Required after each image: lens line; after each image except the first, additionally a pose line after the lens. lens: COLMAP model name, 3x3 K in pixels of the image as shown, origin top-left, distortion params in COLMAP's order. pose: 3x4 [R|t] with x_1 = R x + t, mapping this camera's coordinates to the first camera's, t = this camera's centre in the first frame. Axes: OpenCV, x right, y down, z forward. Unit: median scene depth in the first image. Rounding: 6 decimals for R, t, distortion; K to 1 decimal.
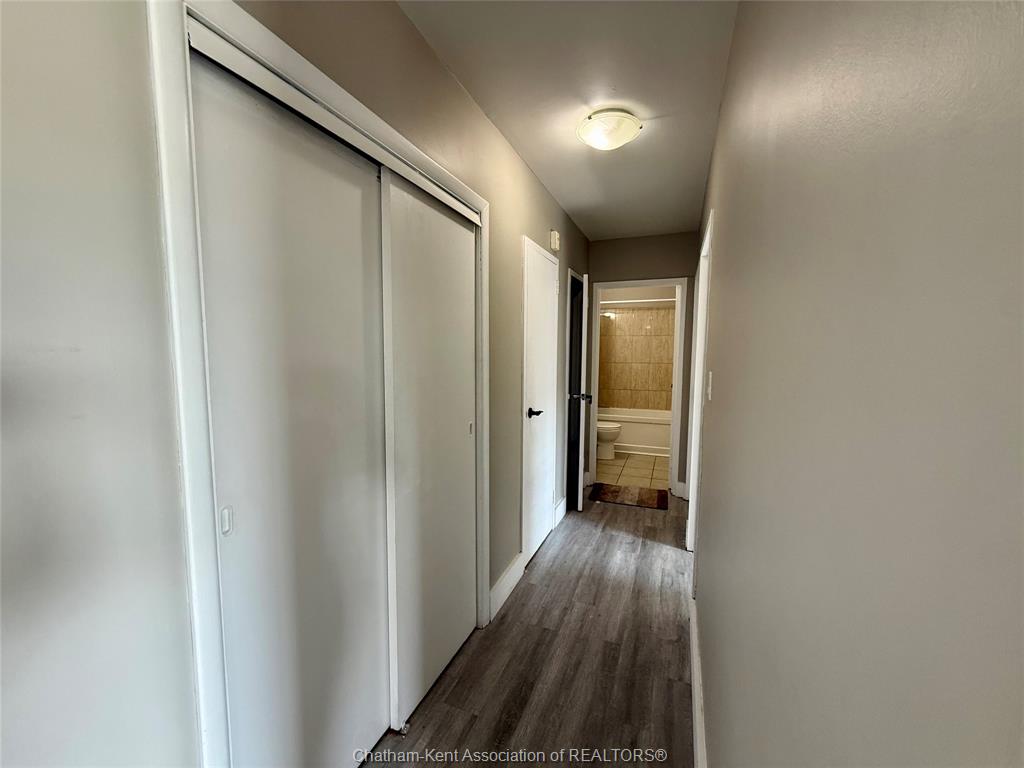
lens RADIAL K [[407.1, 0, 512.3], [0, 407.1, 389.1], [0, 0, 1]] dist [0.000046, 0.000065]
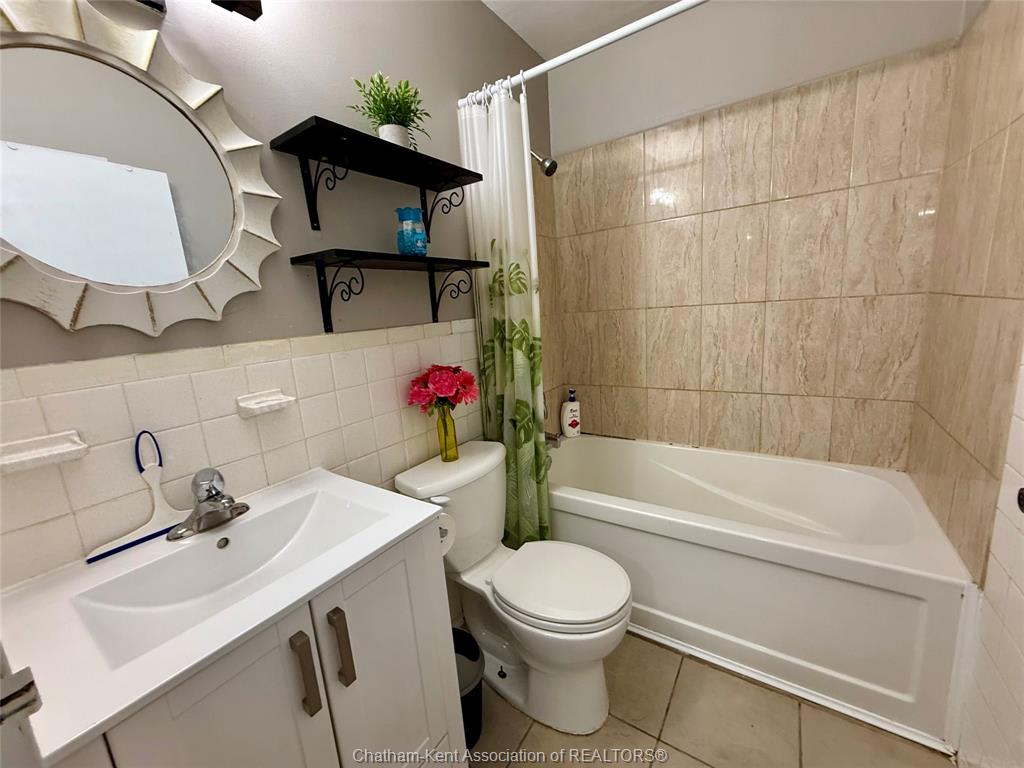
lens RADIAL K [[407.1, 0, 511.8], [0, 407.1, 381.1], [0, 0, 1]] dist [0.000046, 0.000065]
pose [[0.978843, -0.041101, -0.200440, 0.213706], [0.061957, 0.993165, 0.098914, -0.046961], [0.195004, -0.109240, 0.974700, 0.668463]]
